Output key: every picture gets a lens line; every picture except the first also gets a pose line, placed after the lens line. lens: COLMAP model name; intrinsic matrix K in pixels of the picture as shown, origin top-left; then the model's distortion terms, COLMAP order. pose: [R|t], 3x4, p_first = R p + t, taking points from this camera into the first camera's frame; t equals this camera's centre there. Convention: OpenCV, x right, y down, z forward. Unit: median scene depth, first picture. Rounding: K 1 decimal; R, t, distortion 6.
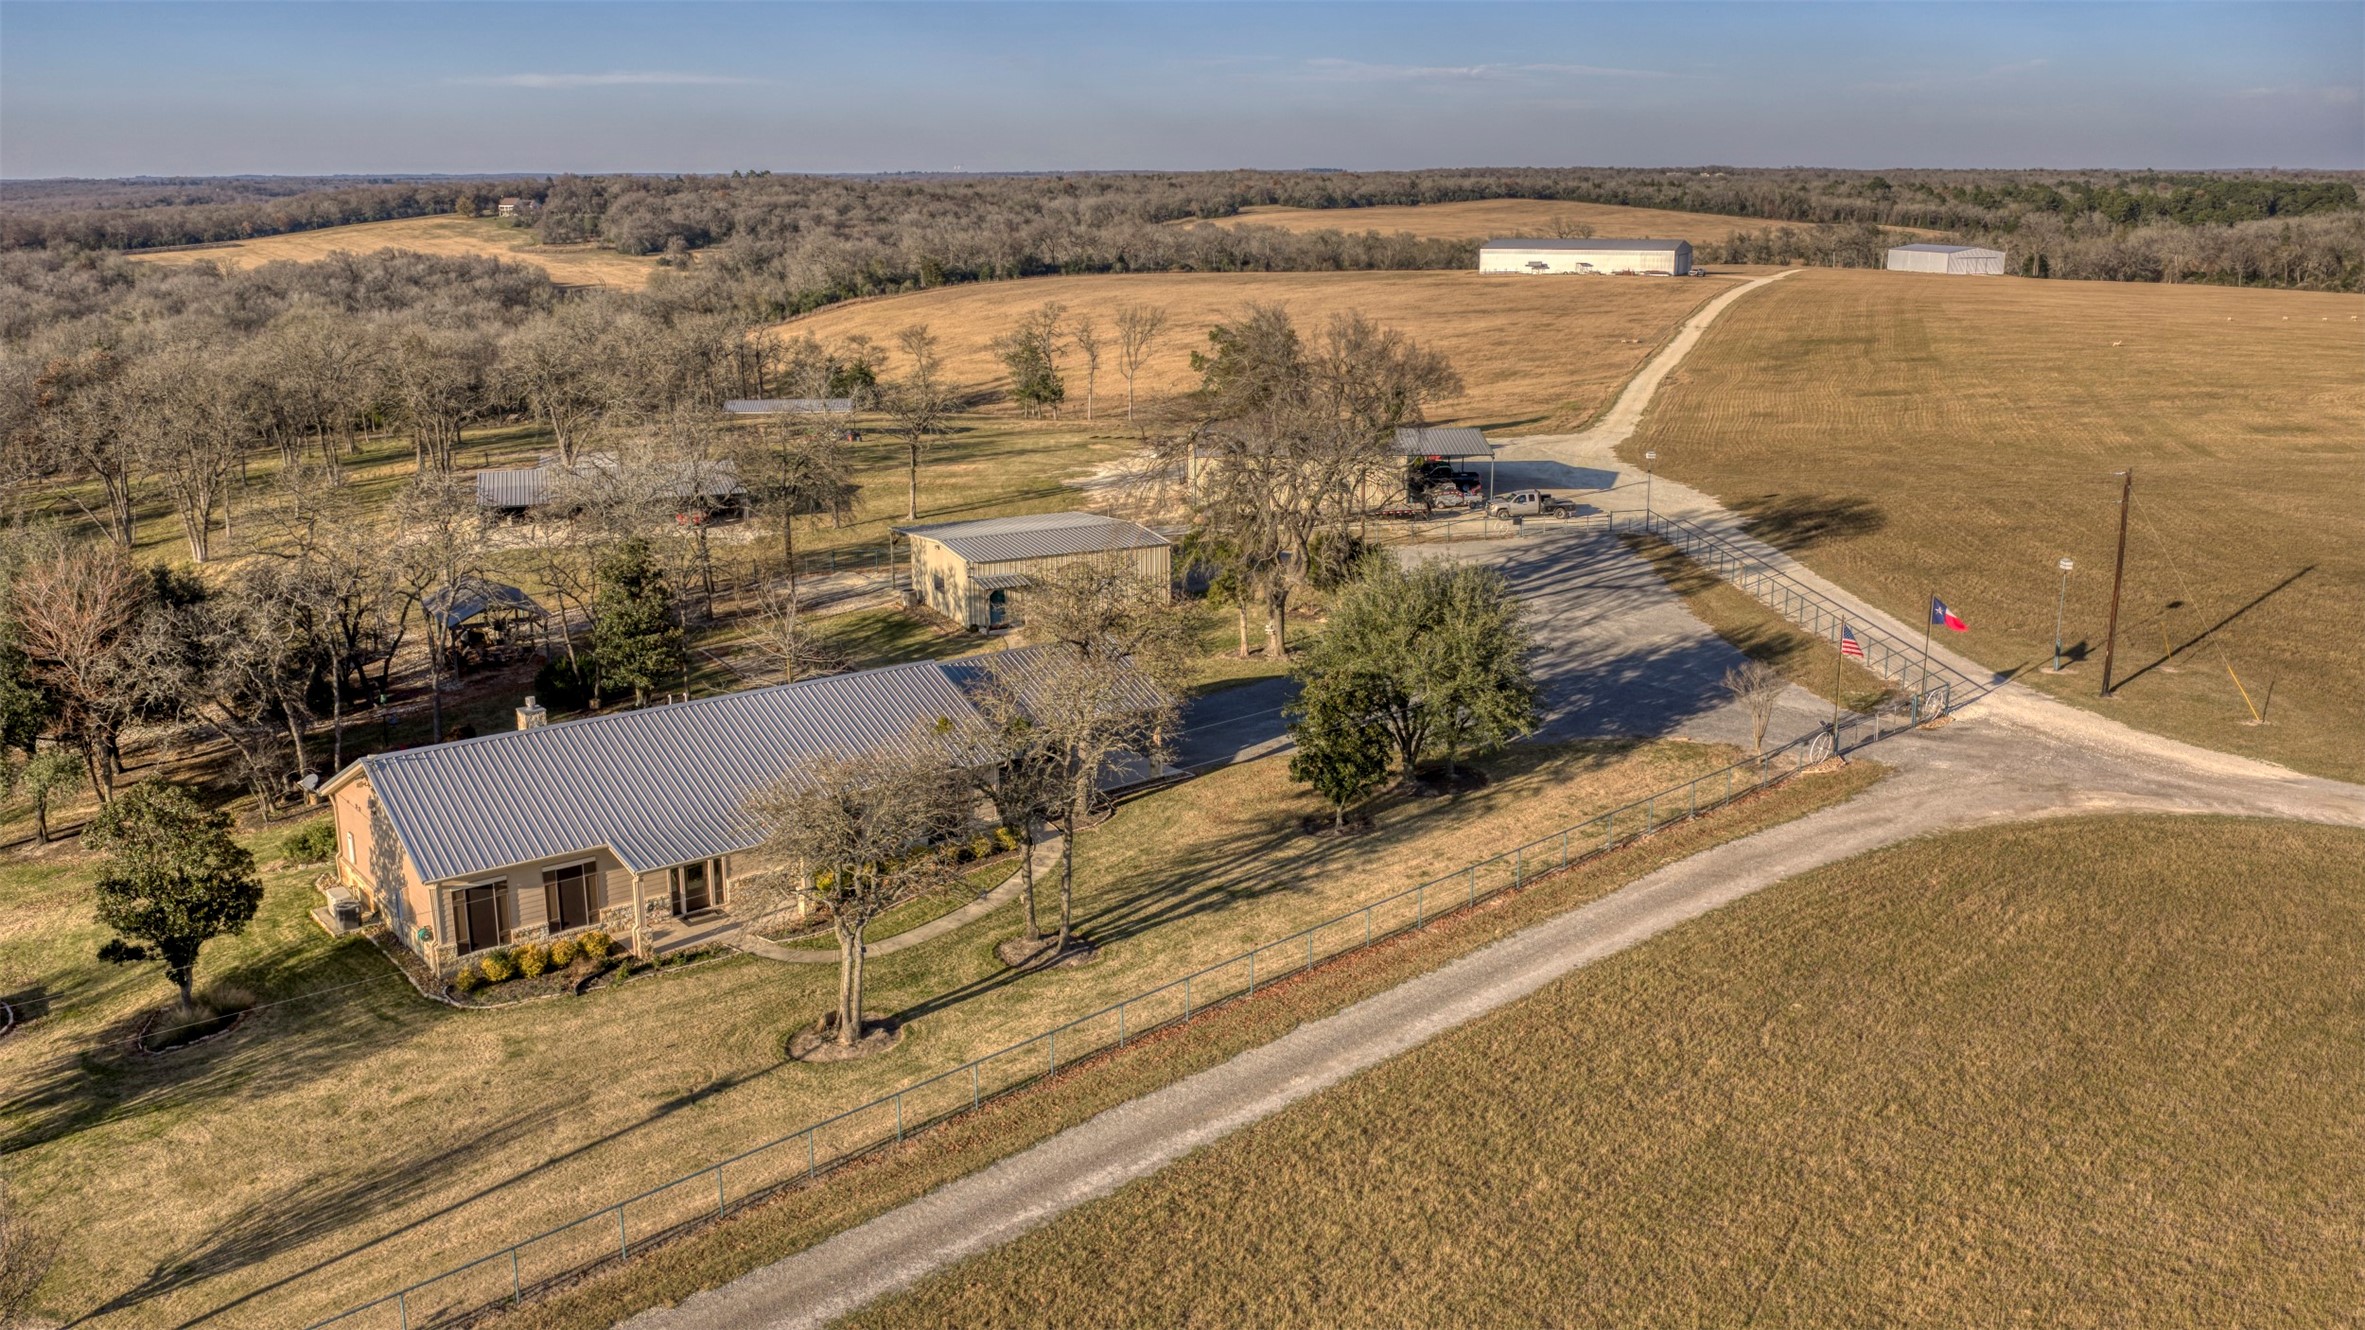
lens RADIAL K [[1958.3, 0, 1188.2], [0, 1958.3, 665.8], [0, 0, 1]] dist [0.011422, -0.038240]
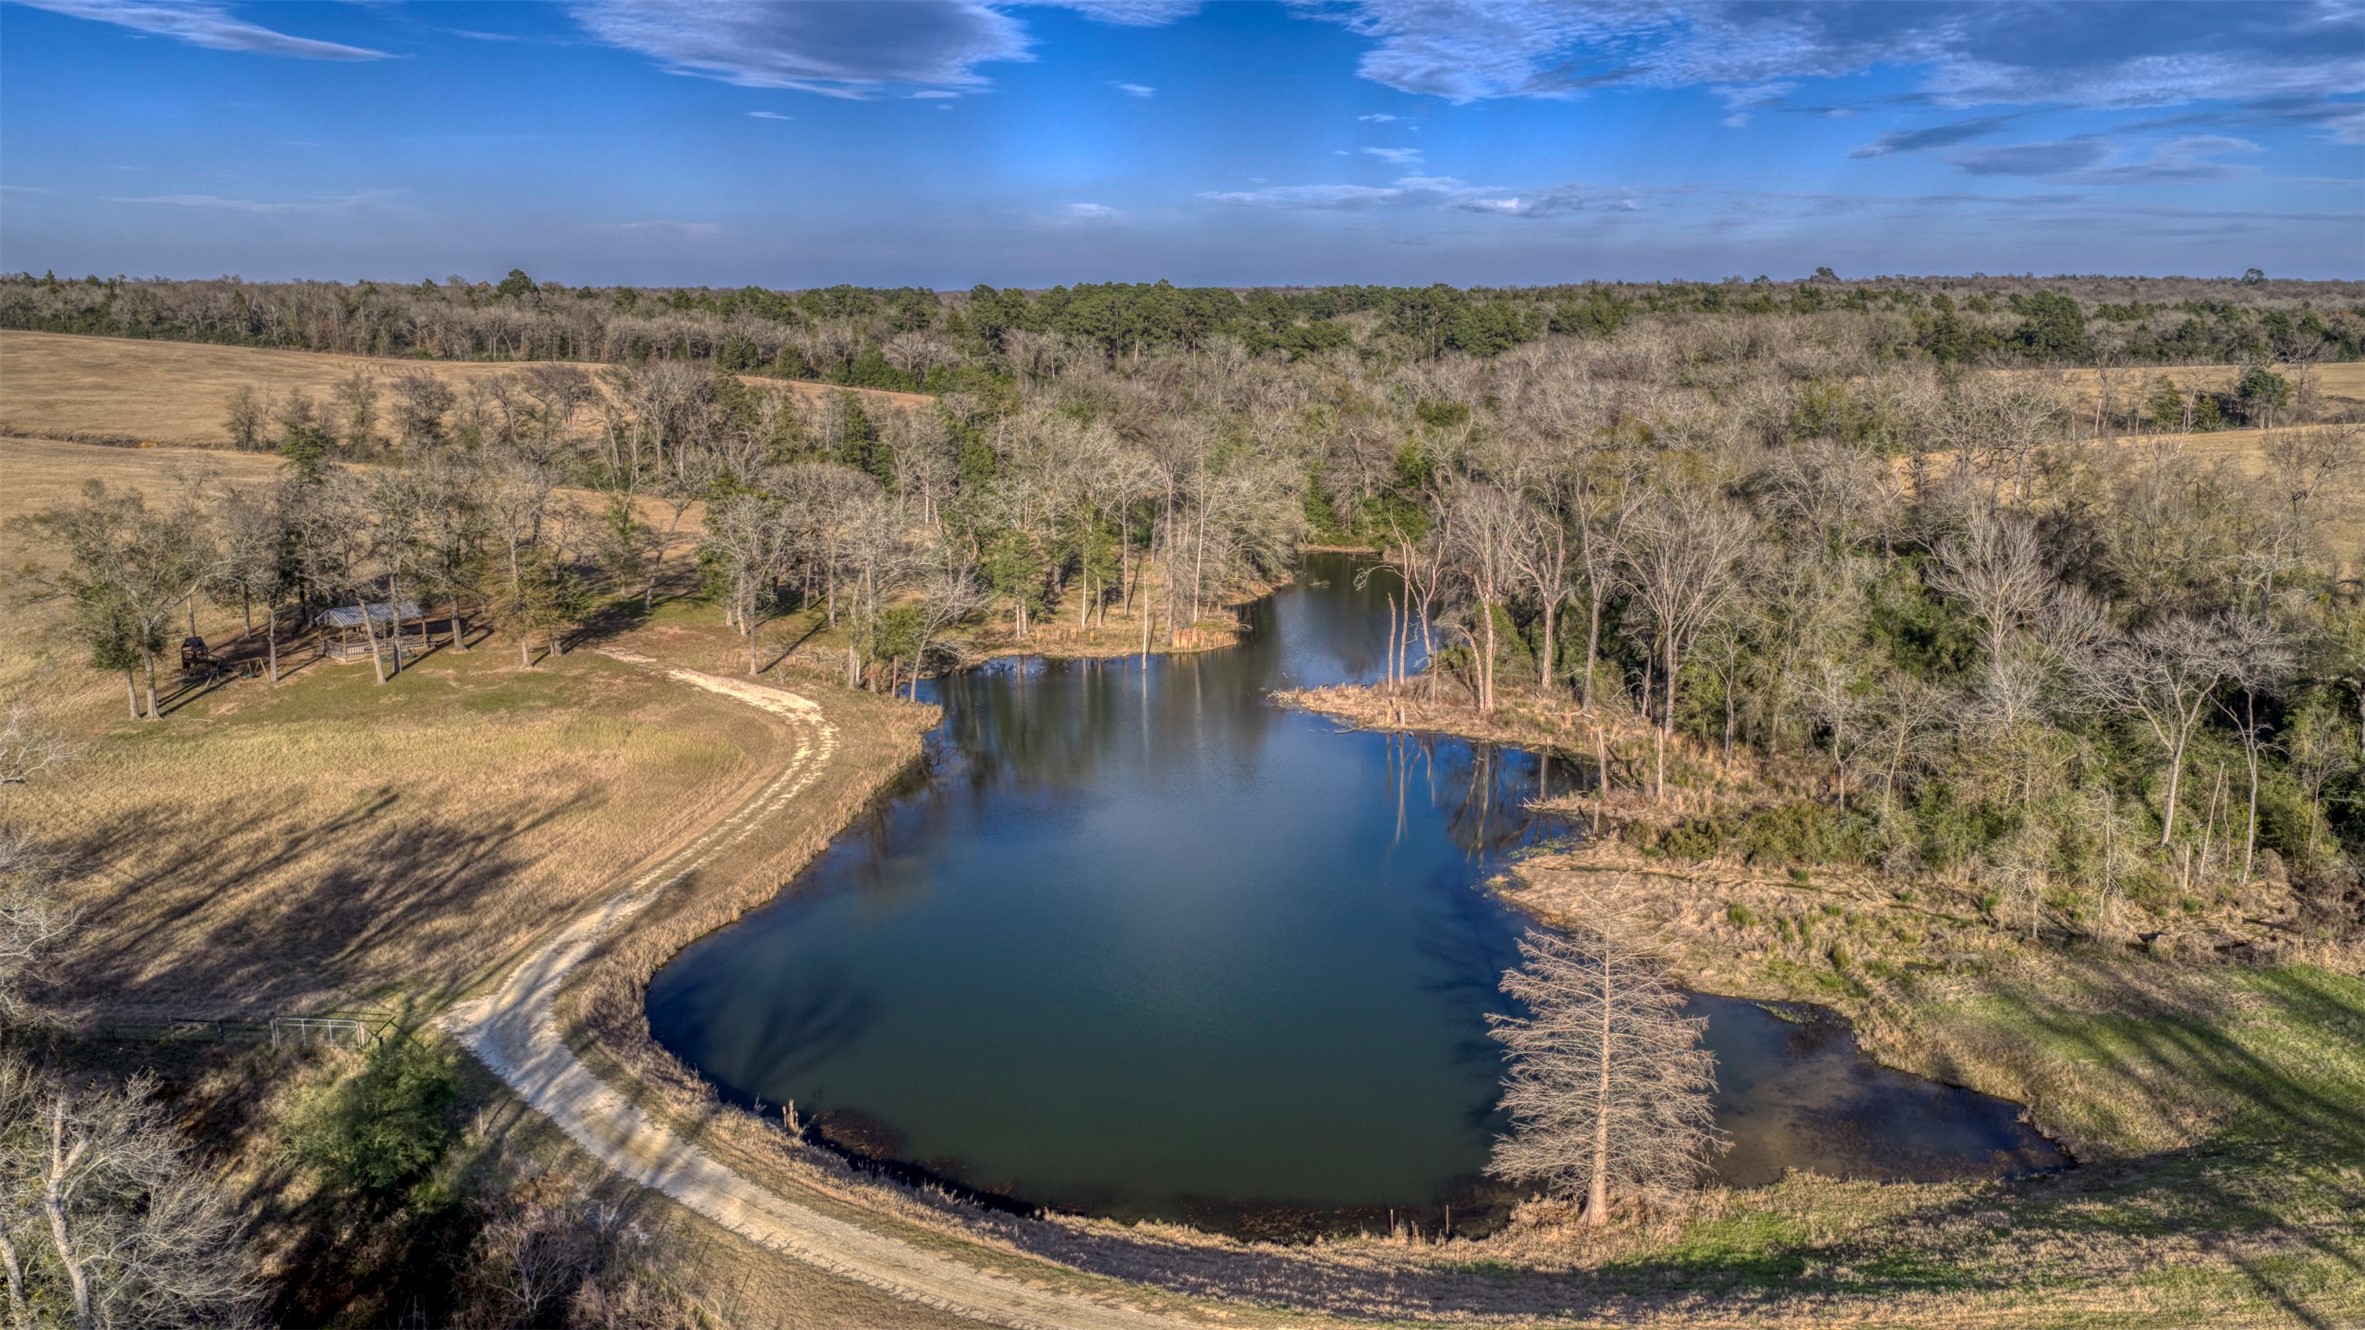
lens RADIAL K [[1958.3, 0, 1177.1], [0, 1958.3, 661.9], [0, 0, 1]] dist [0.011422, -0.038240]
pose [[0.758977, -0.109957, 0.641766, 0.150783], [0.151910, 0.988341, -0.010317, -0.124682], [-0.633149, 0.105321, 0.766831, 0.545024]]
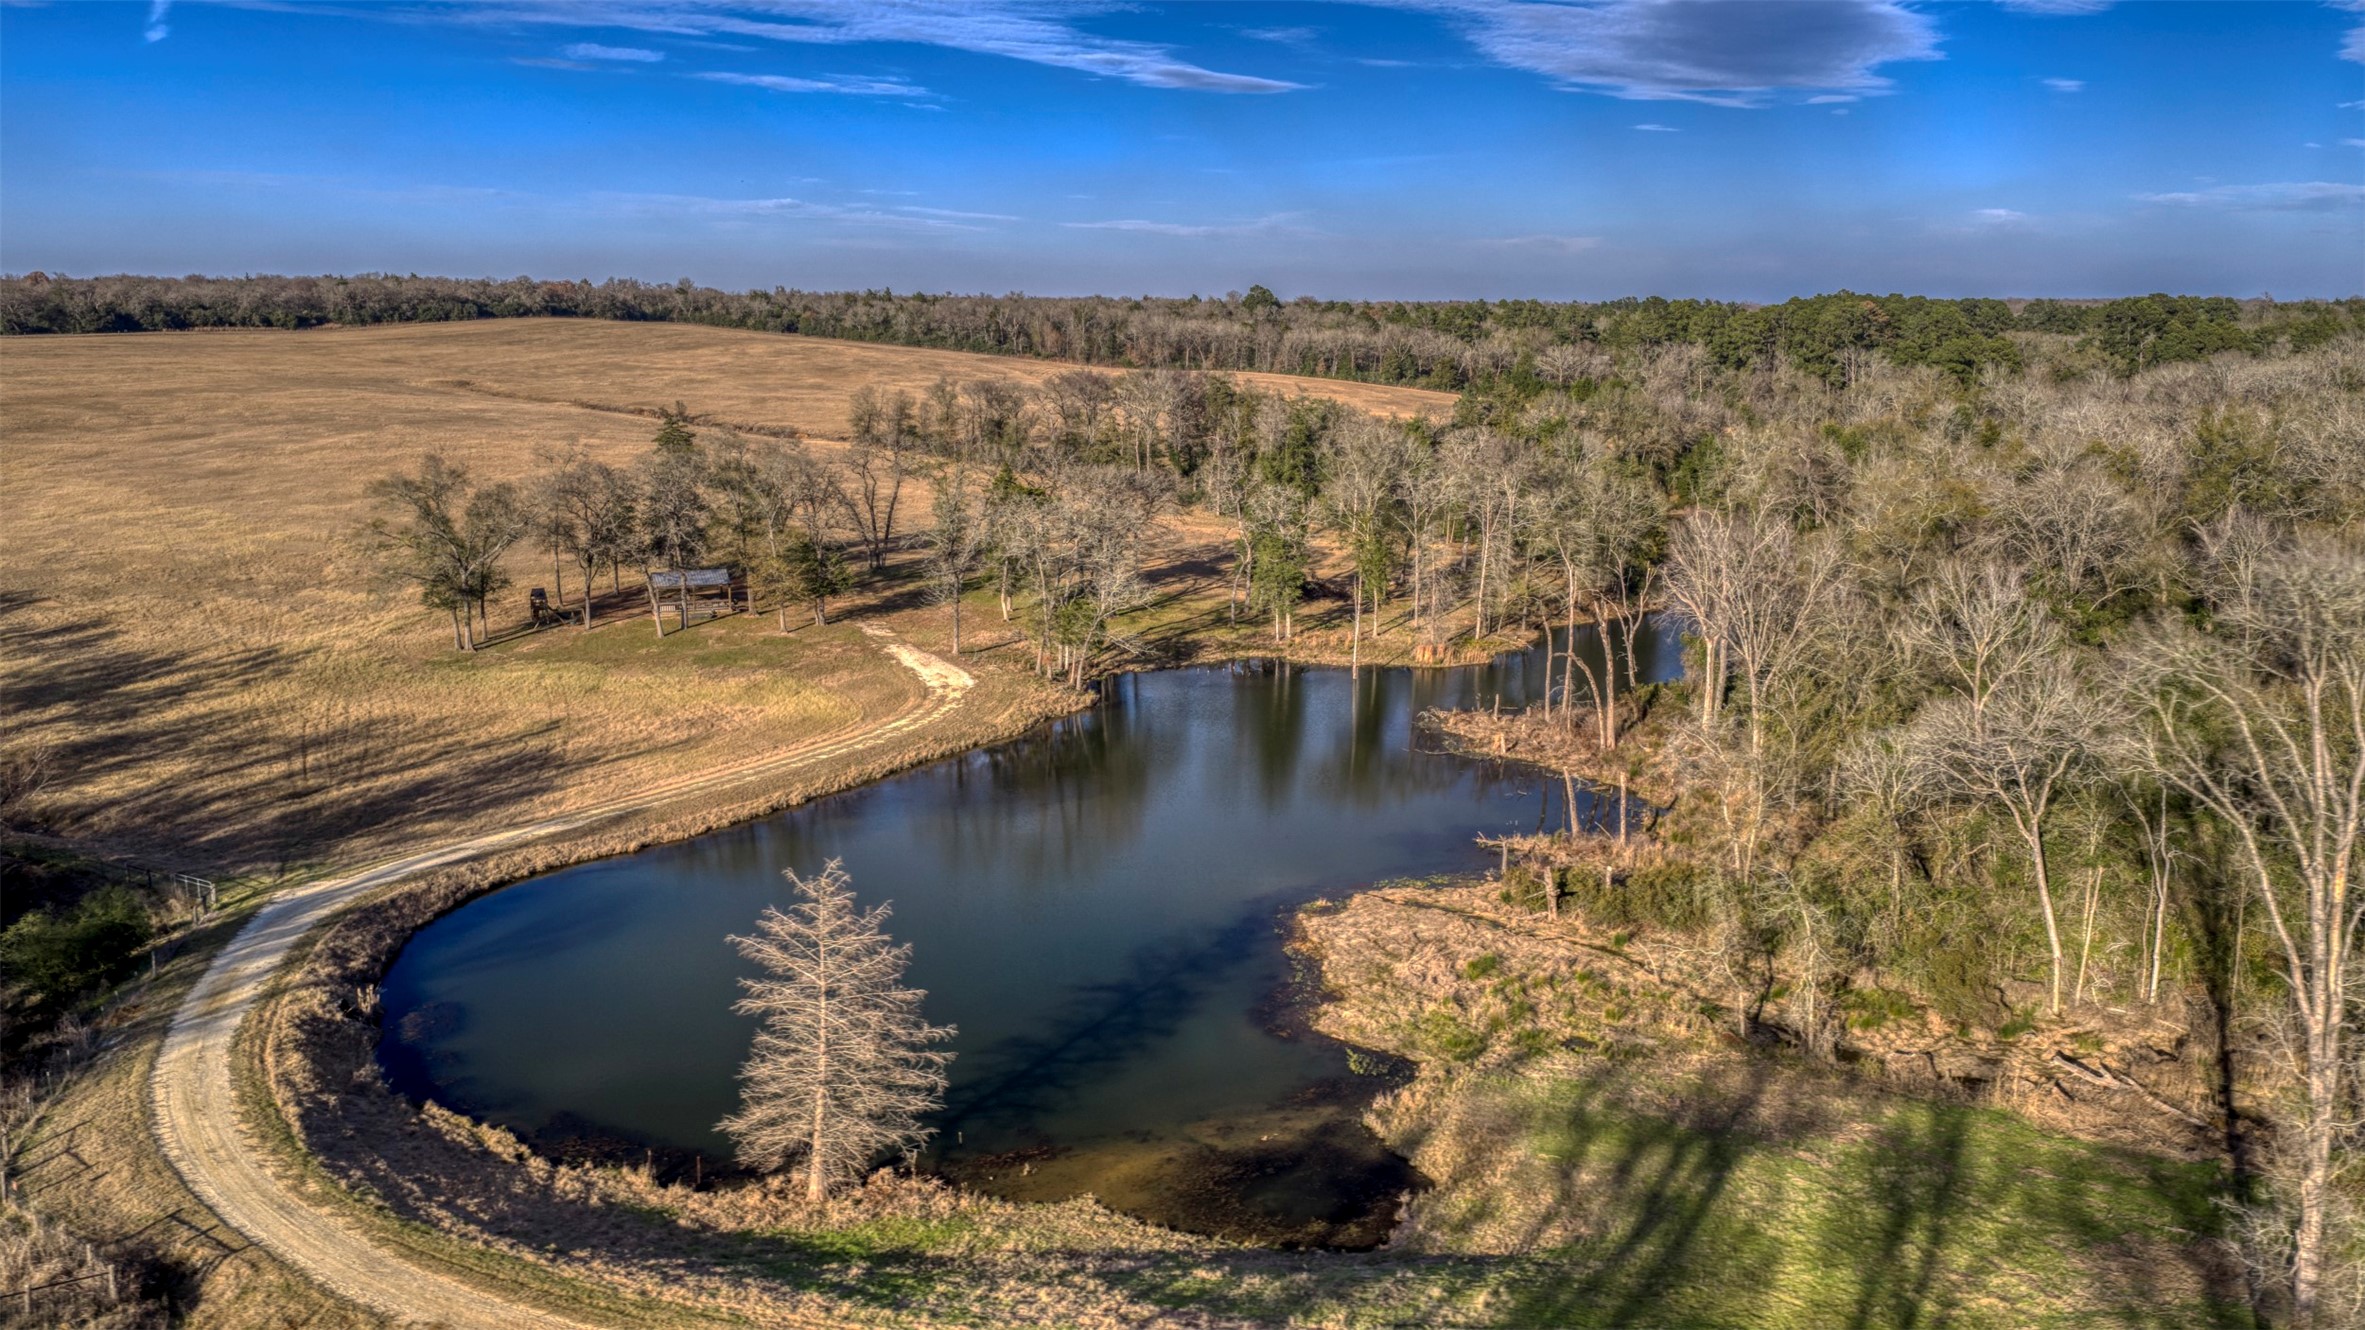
lens RADIAL K [[1958.3, 0, 1171.8], [0, 1958.3, 672.1], [0, 0, 1]] dist [0.011422, -0.038240]
pose [[0.962707, -0.041108, 0.267405, 0.191046], [0.058653, 0.996595, -0.057954, -0.118846], [-0.264112, 0.071477, 0.961840, 0.521813]]
